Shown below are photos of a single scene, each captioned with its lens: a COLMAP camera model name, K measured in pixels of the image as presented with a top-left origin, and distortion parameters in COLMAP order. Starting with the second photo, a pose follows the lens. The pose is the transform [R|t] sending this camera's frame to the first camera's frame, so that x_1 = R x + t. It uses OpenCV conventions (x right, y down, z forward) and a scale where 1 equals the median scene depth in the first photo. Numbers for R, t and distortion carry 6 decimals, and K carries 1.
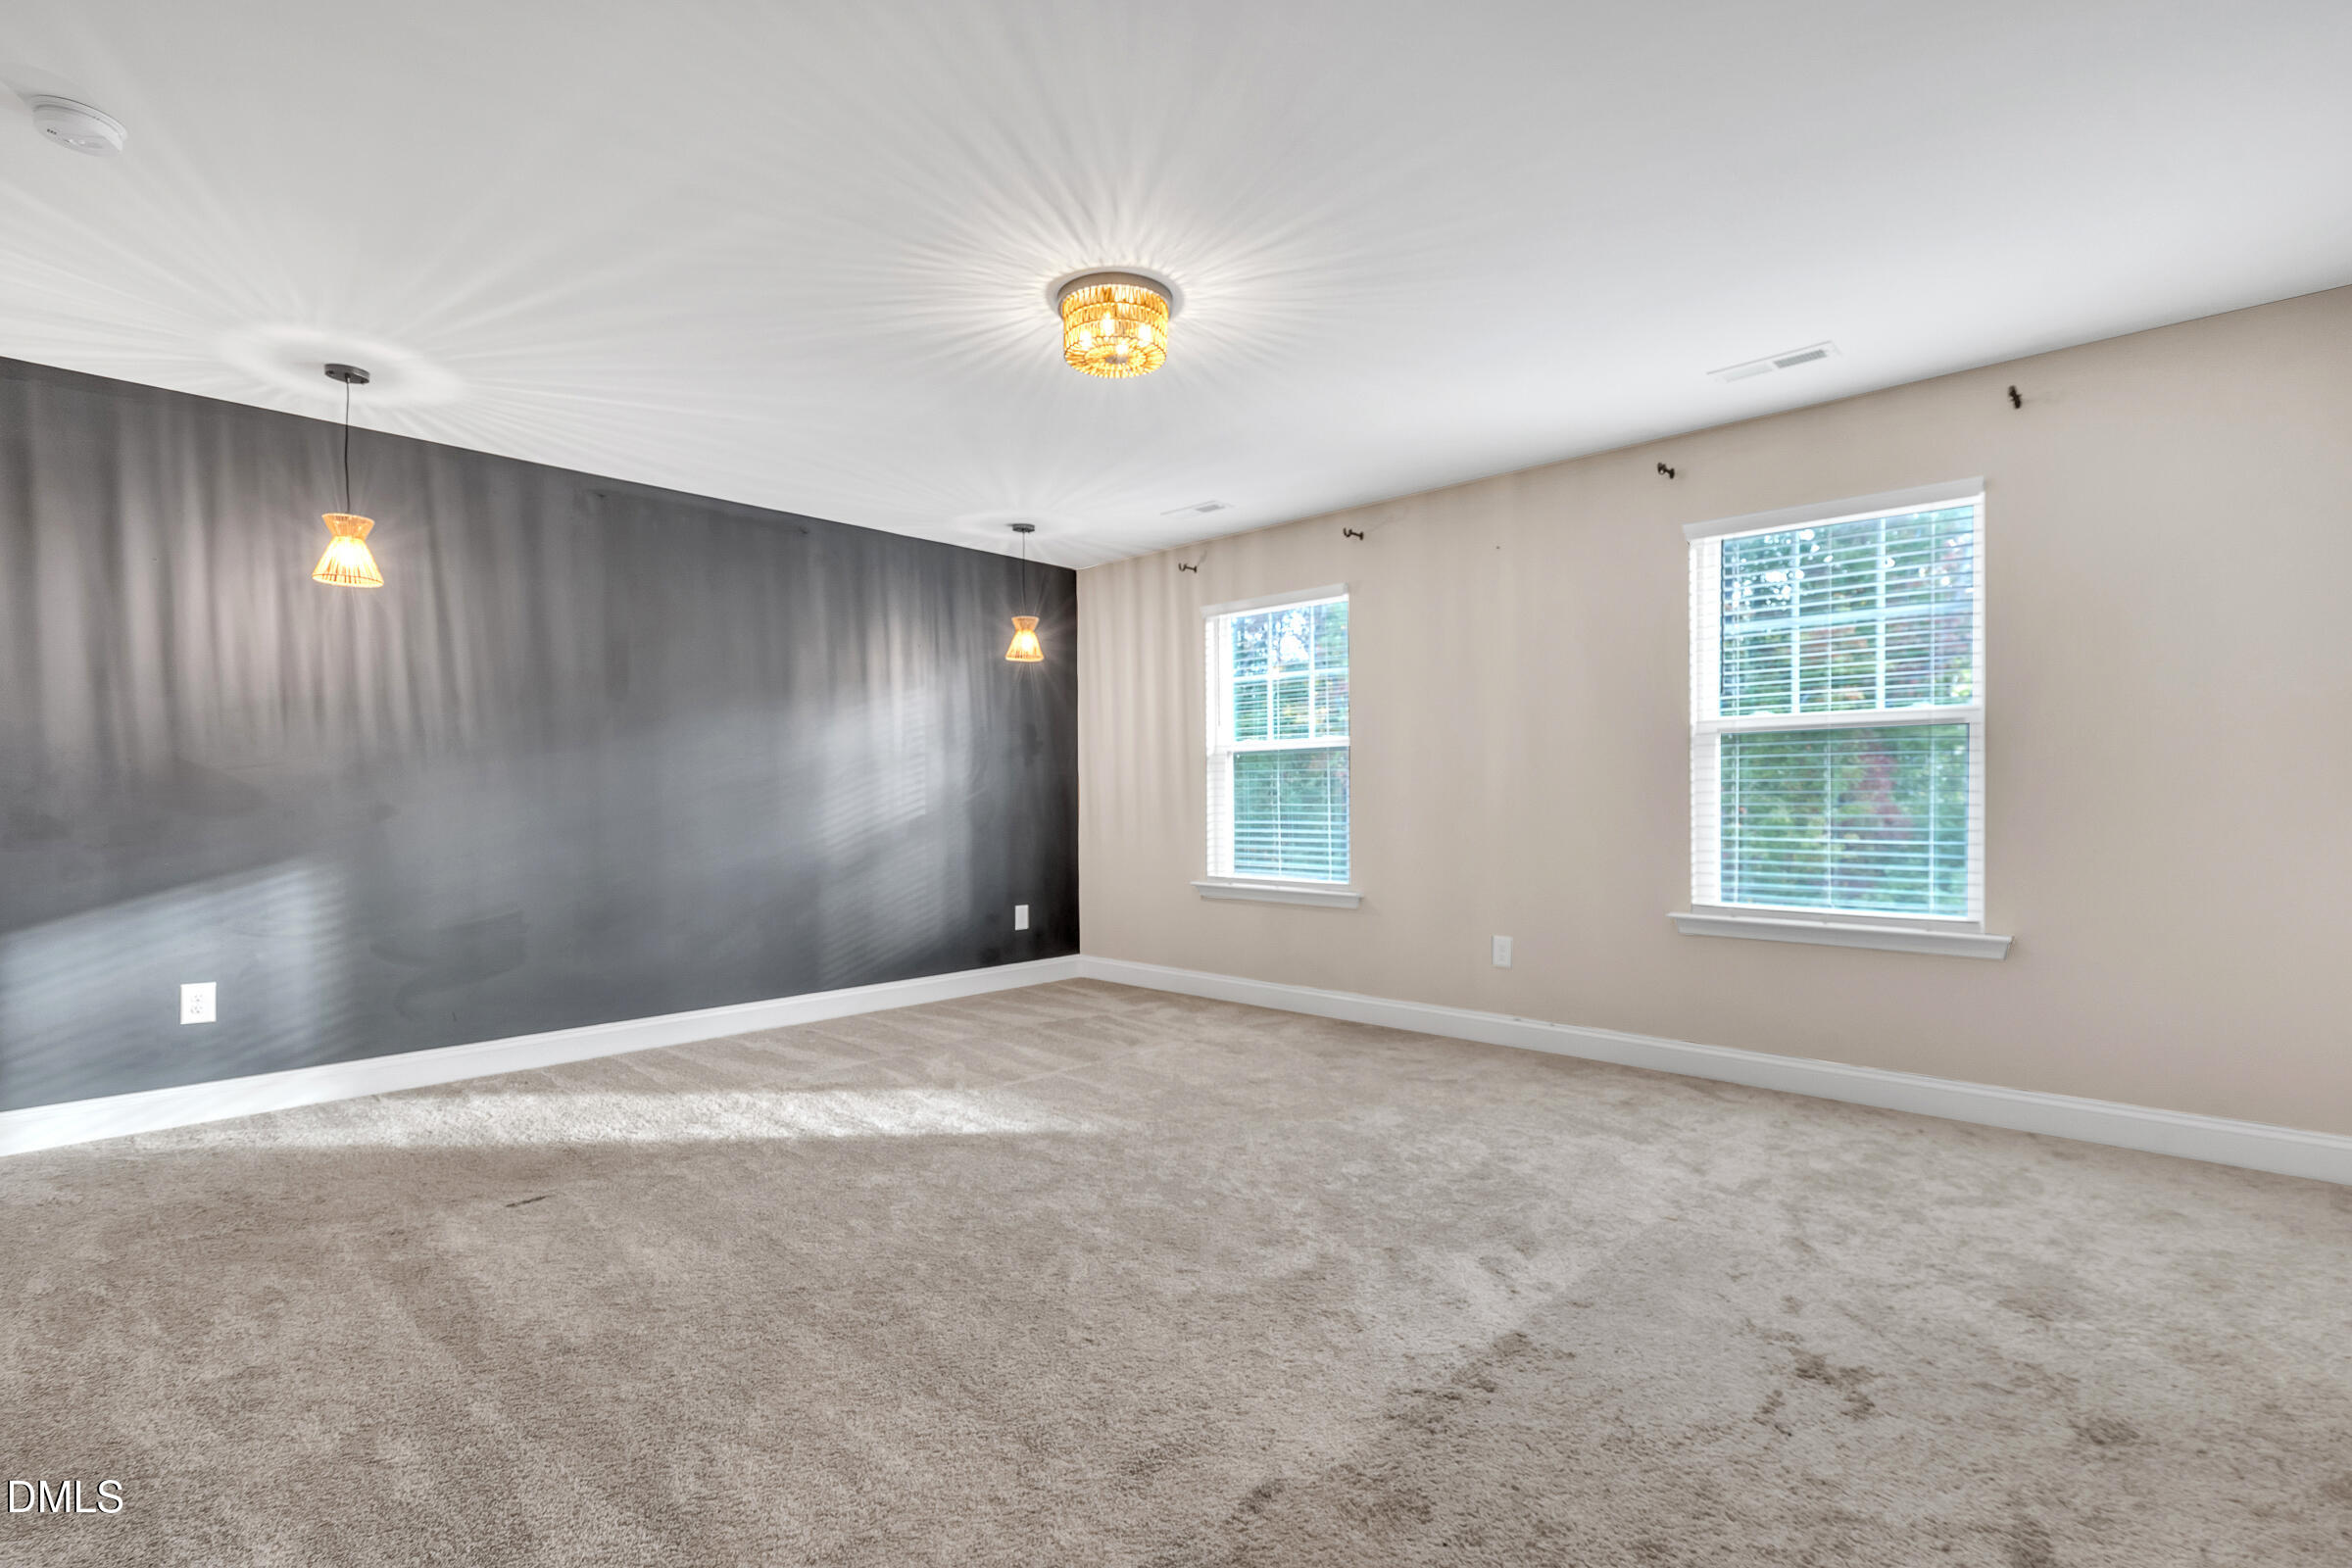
lens RADIAL K [[1099.3, 0, 1141.3], [0, 1099.3, 803.7], [0, 0, 1]] dist [-0.002393, -0.000304]
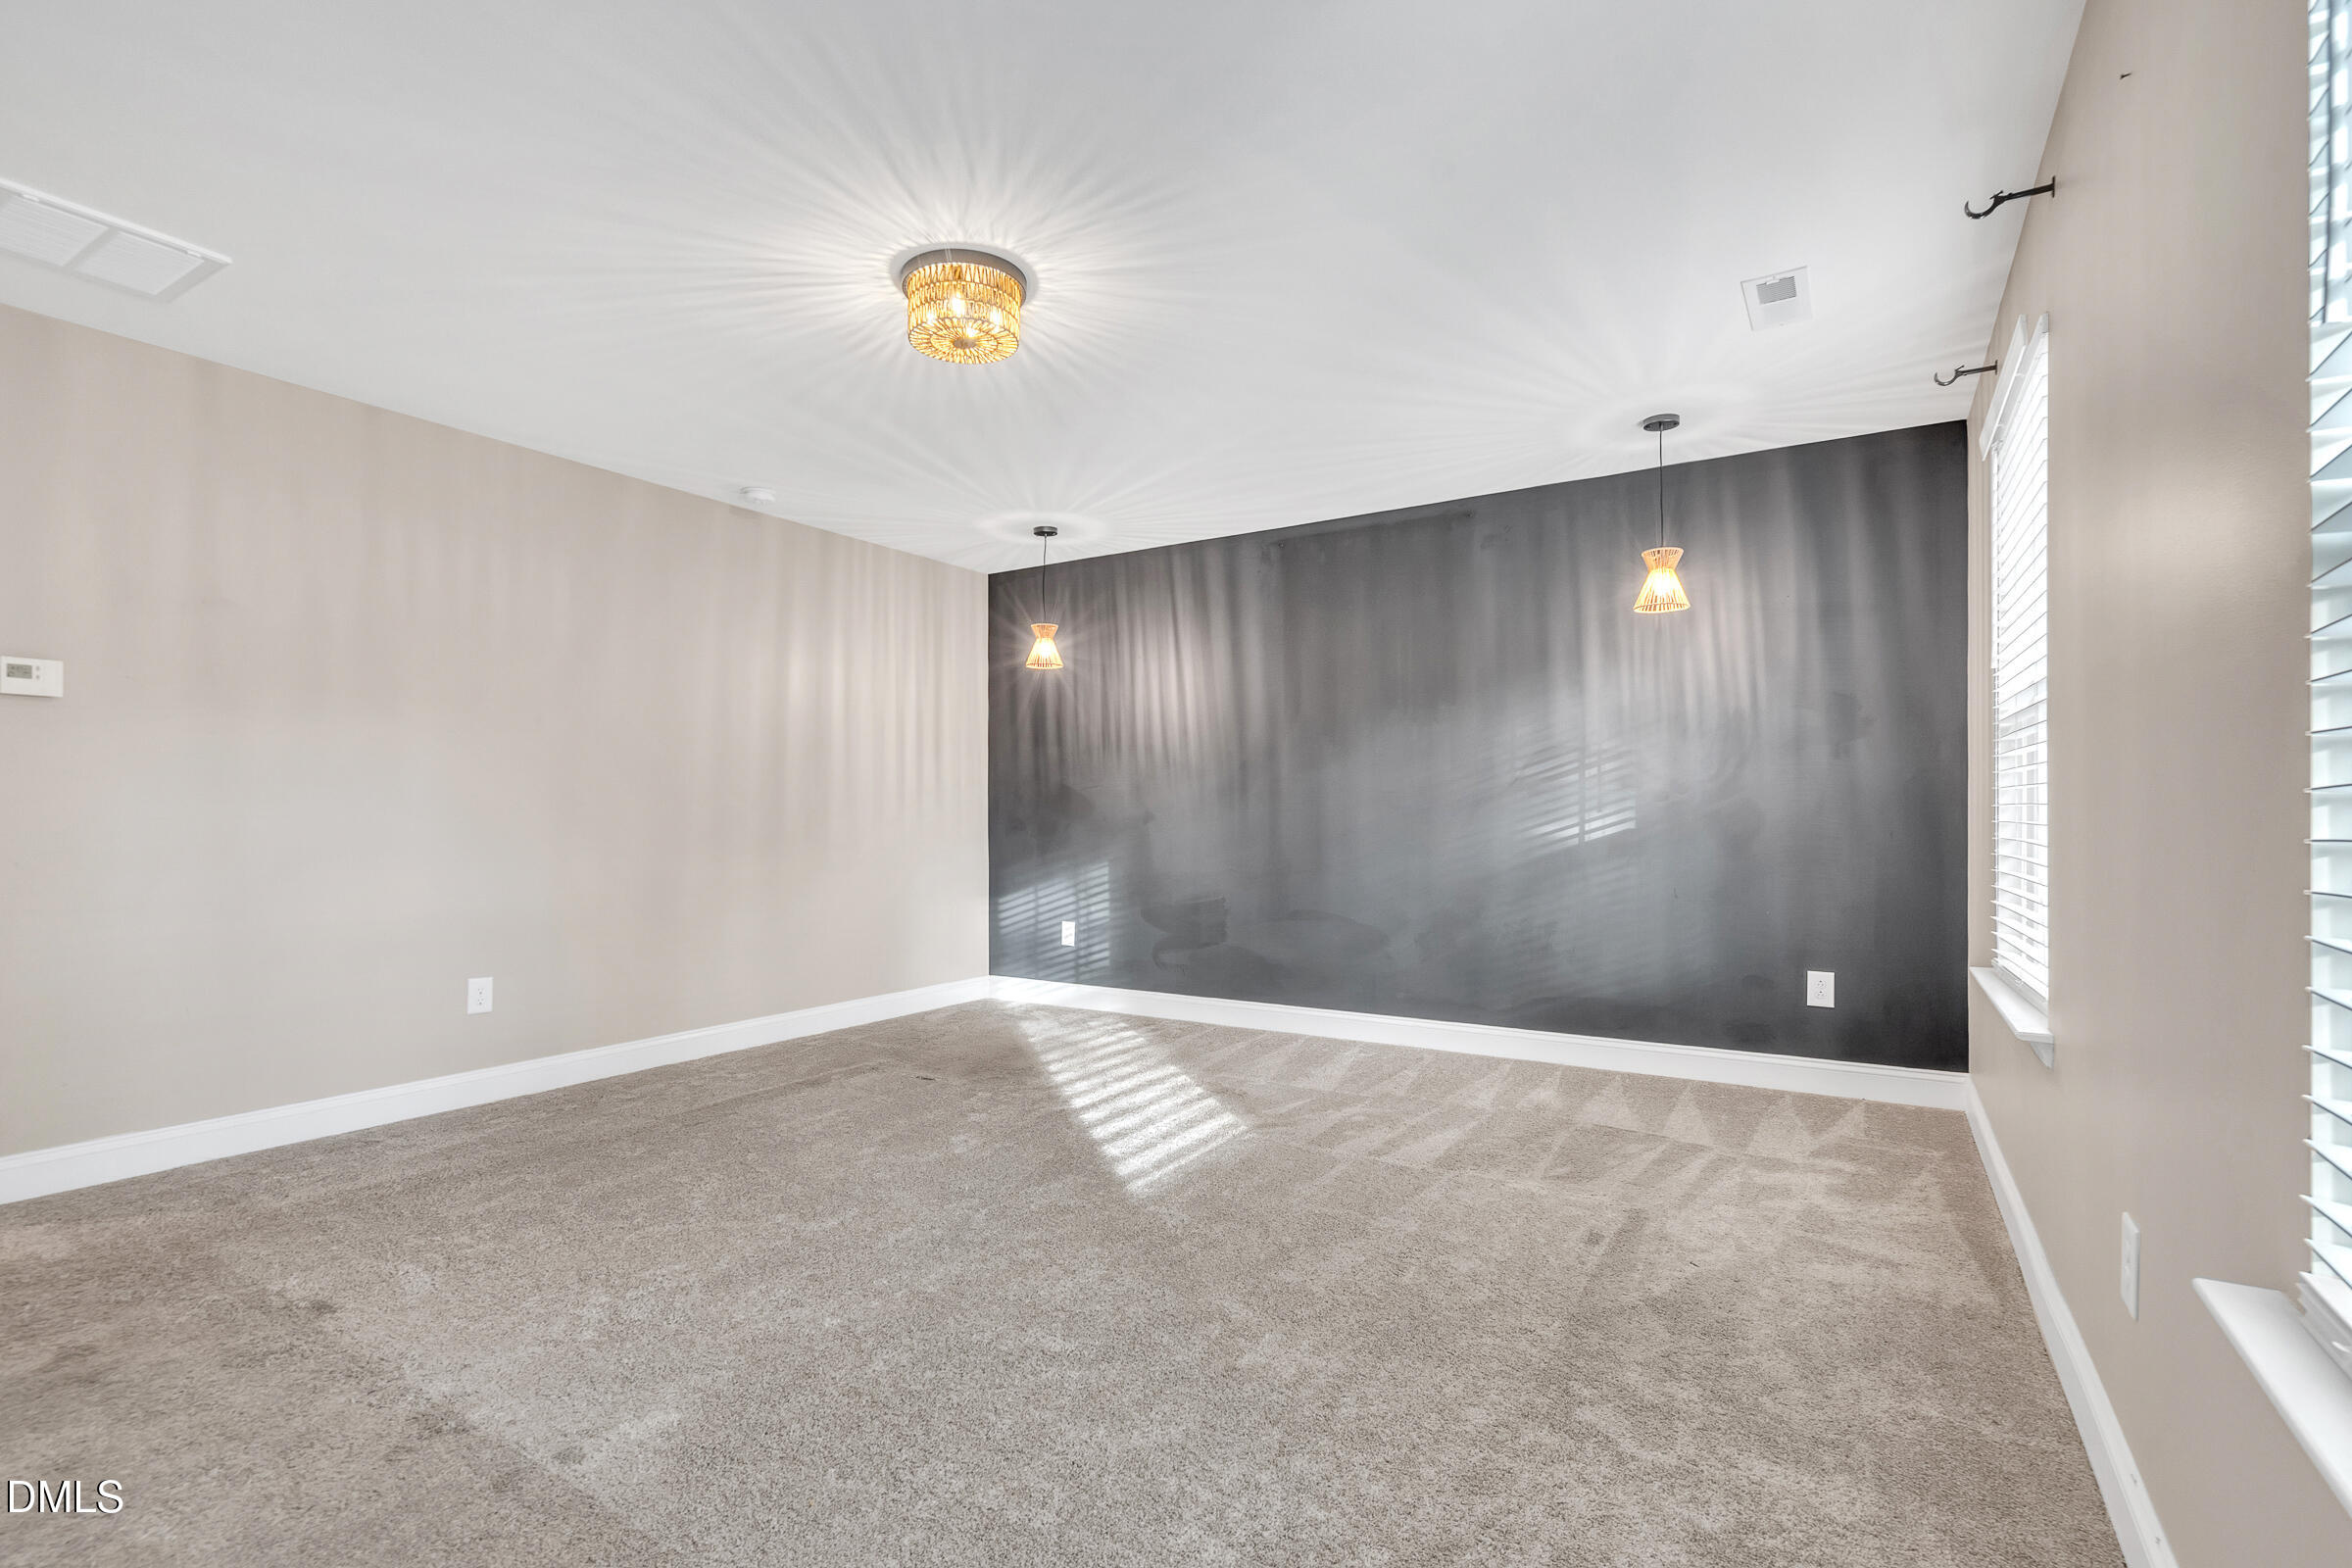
lens RADIAL K [[1099.3, 0, 1141.3], [0, 1099.3, 803.7], [0, 0, 1]] dist [-0.002393, -0.000304]
pose [[0.191825, -0.003358, -0.981423, 0.637928], [-0.002833, 0.999988, -0.003975, -0.004270], [0.981425, 0.003543, 0.191813, 0.667493]]
